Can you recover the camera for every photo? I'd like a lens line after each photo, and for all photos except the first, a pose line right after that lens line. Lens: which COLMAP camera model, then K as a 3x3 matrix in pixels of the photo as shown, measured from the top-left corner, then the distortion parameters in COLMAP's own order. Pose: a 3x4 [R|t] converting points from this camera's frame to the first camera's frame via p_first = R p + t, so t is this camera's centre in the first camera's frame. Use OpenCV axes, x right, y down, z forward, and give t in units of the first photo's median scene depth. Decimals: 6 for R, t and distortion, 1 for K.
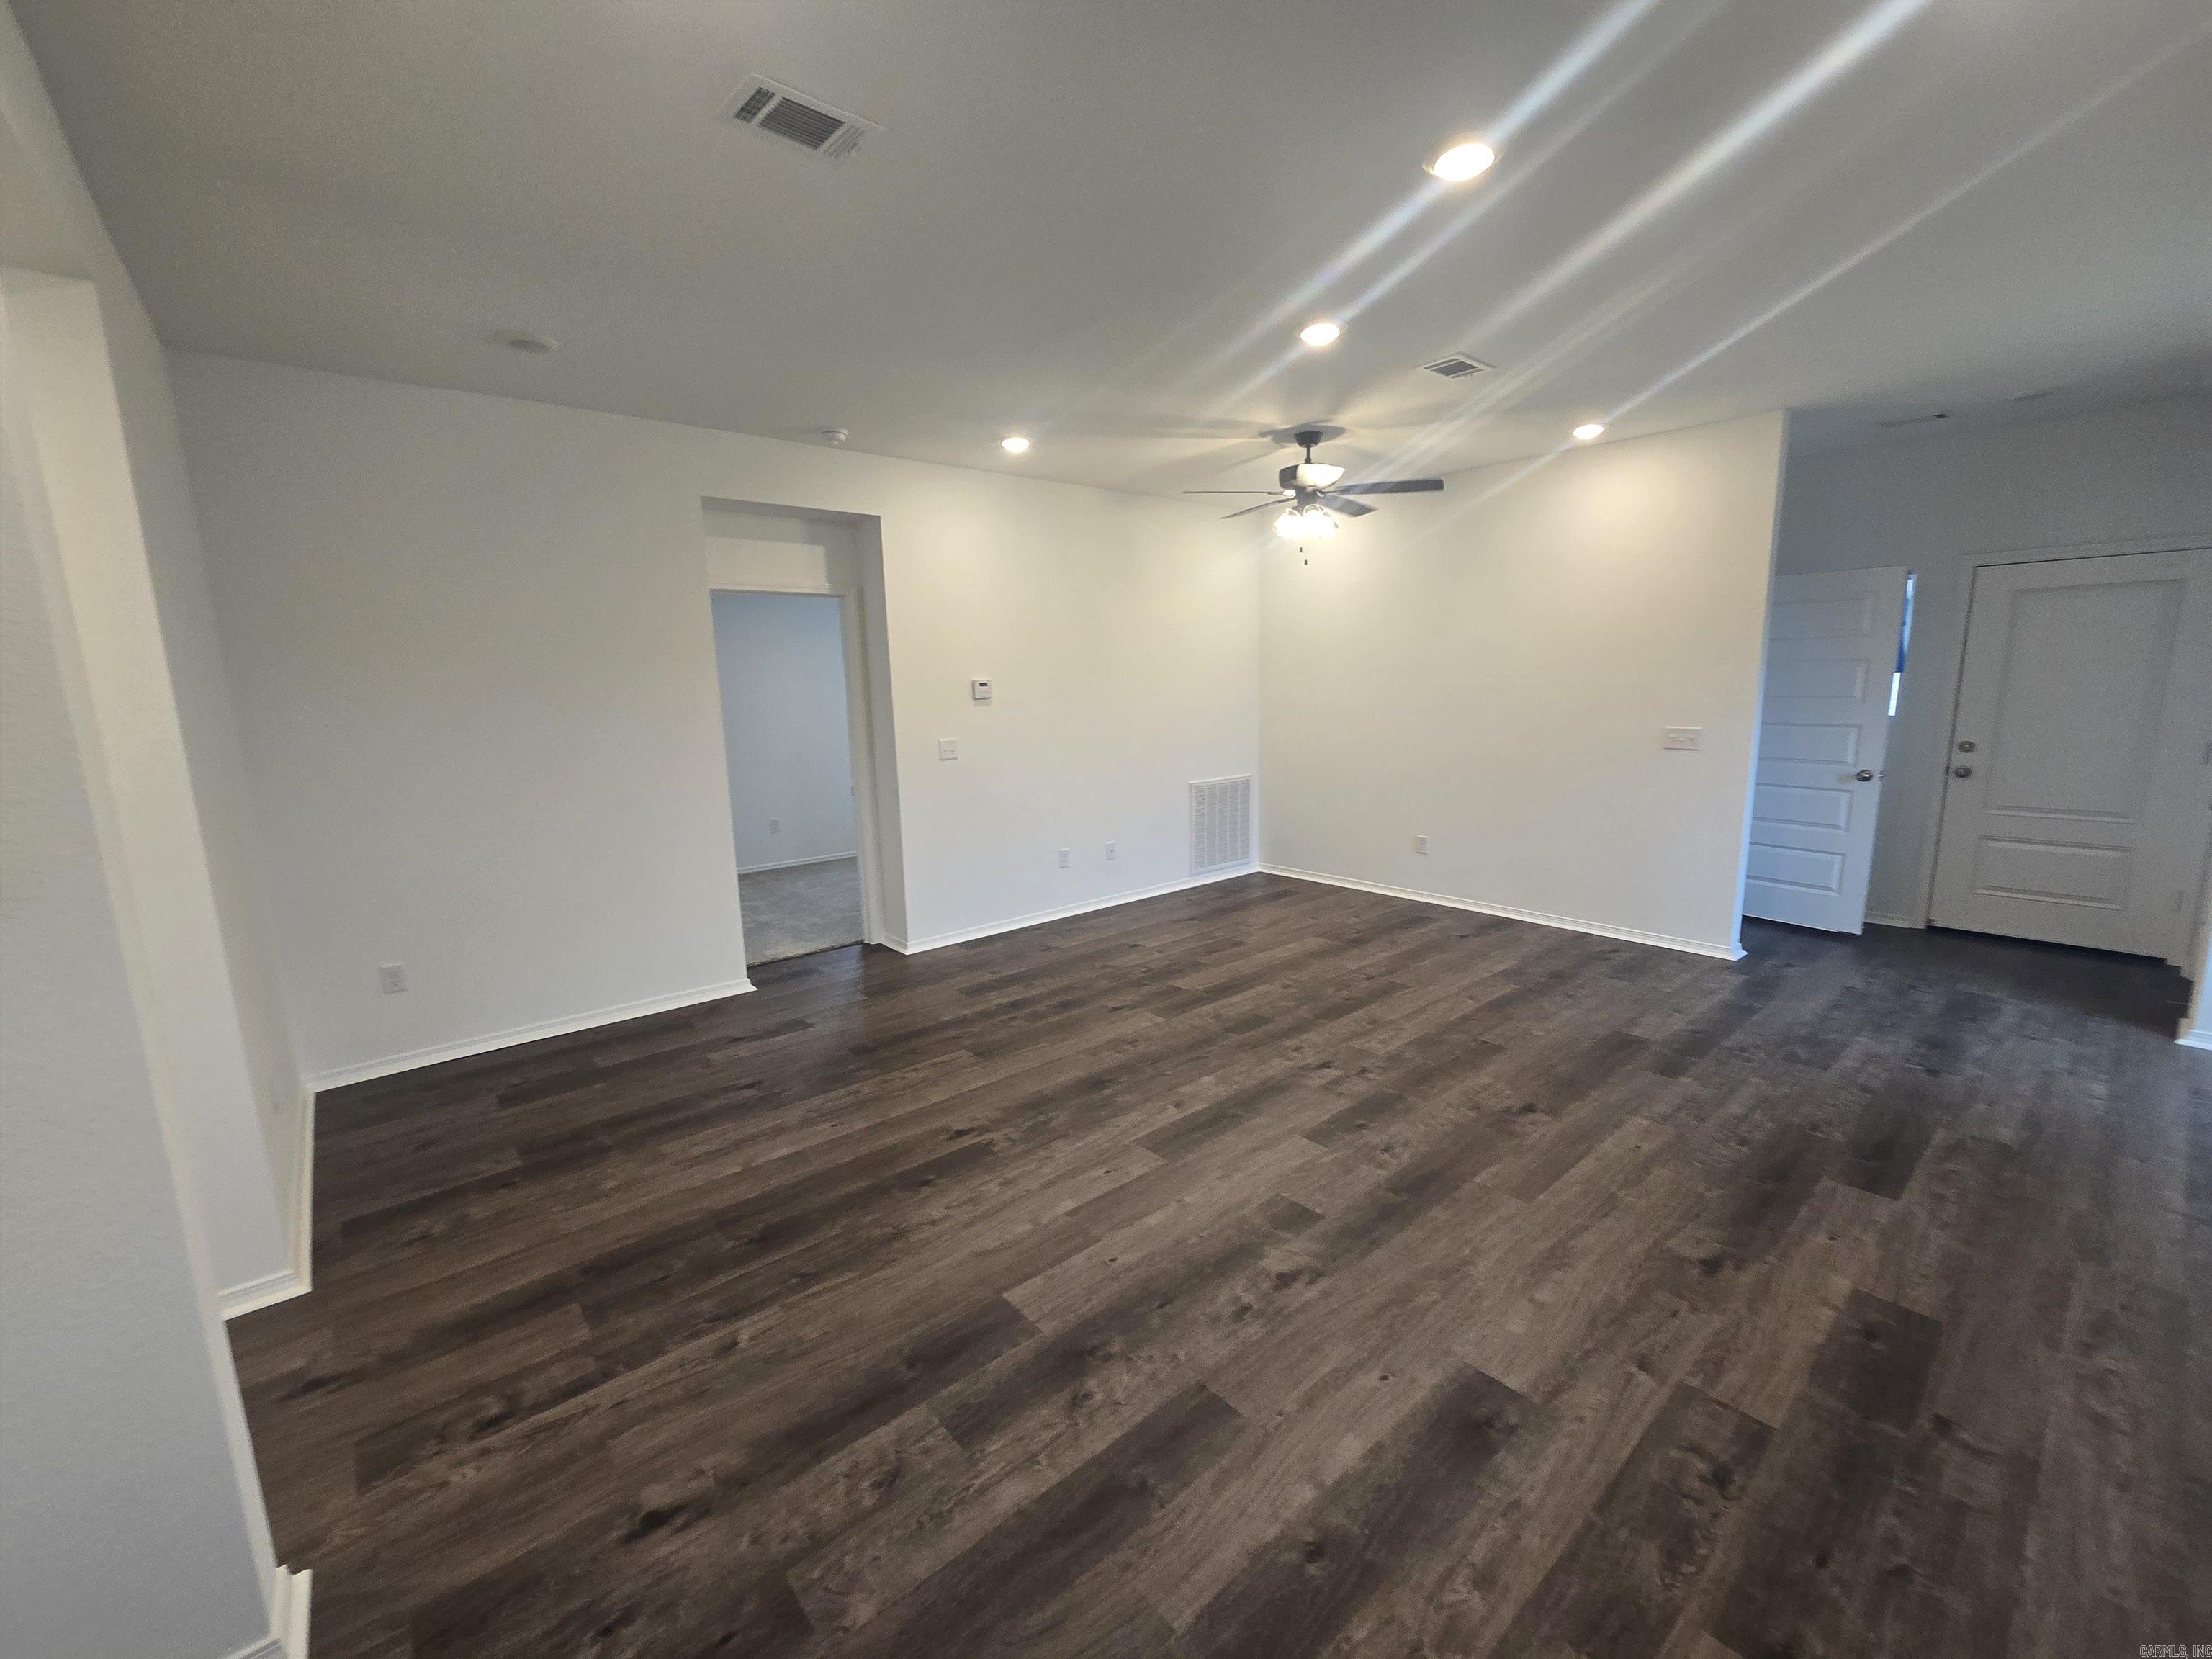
lens RADIAL K [[904.7, 0, 1106.2], [0, 904.7, 832.3], [0, 0, 1]] dist [-0.002215, -0.000685]
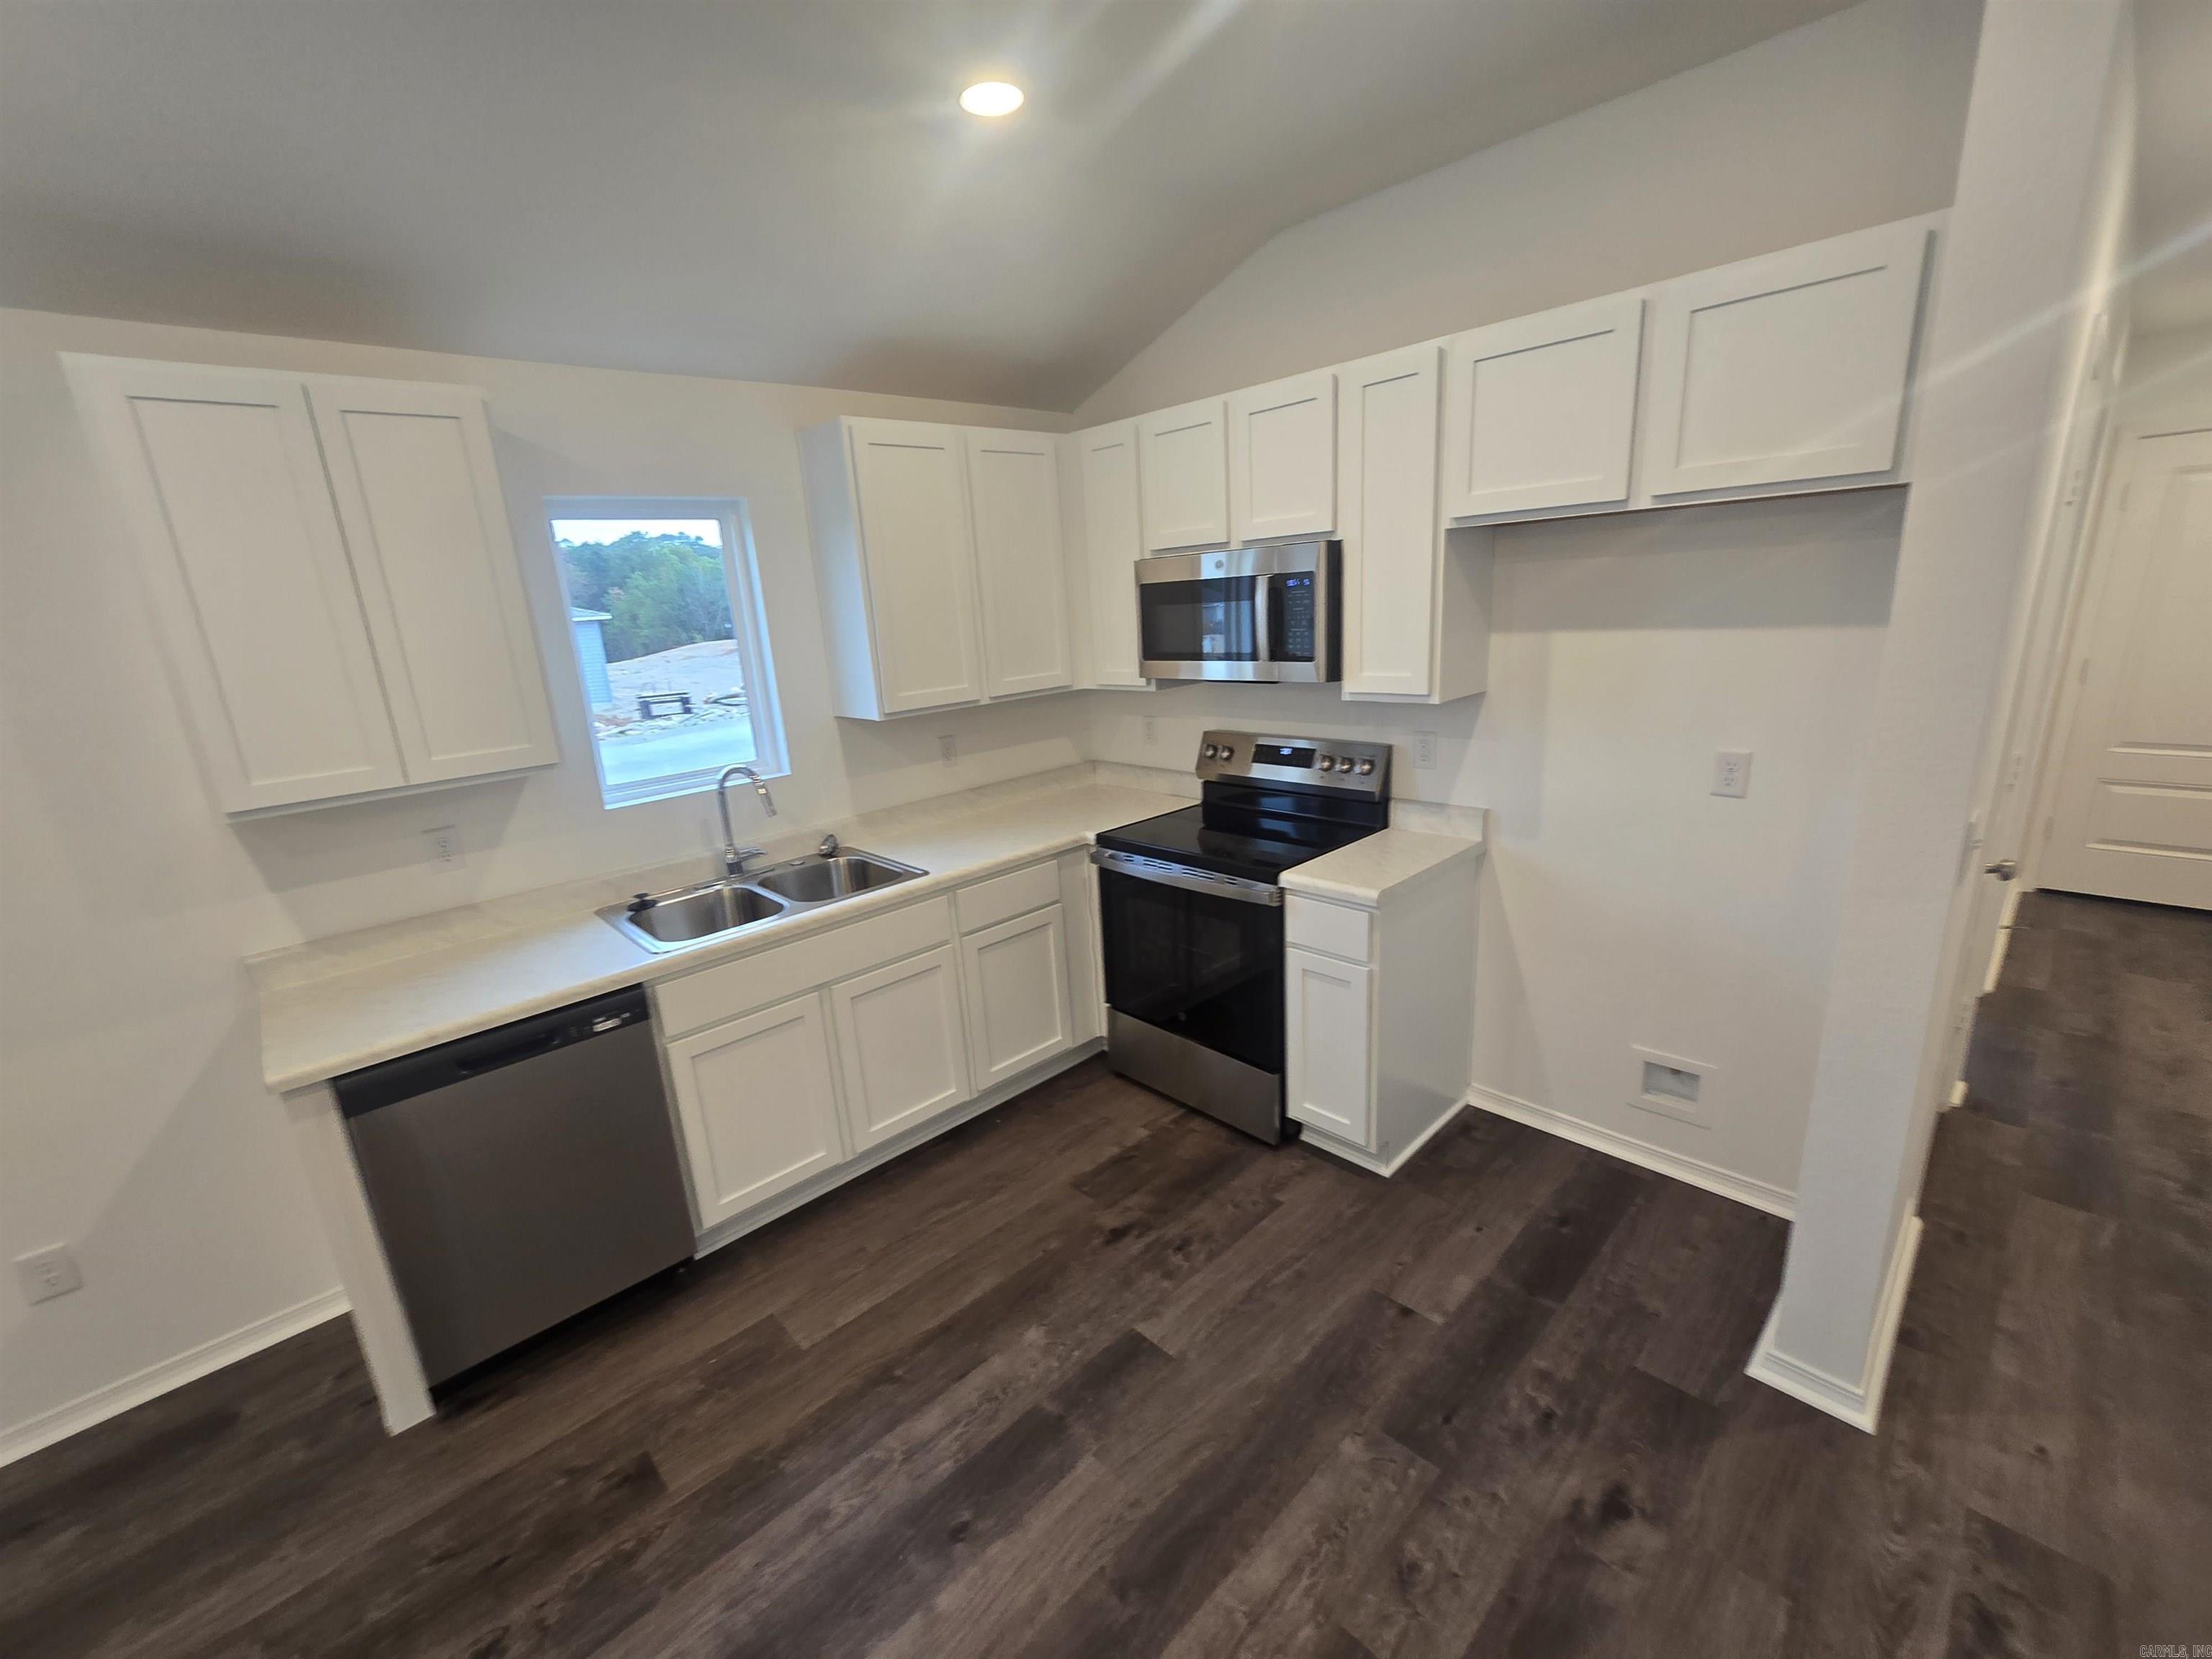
lens RADIAL K [[904.7, 0, 1107.6], [0, 904.7, 833.2], [0, 0, 1]] dist [-0.002215, -0.000685]
pose [[-0.994346, 0.100022, -0.035651, 0.011917], [0.076687, 0.908660, 0.410434, -0.358189], [0.073447, 0.405380, -0.911193, 1.574138]]
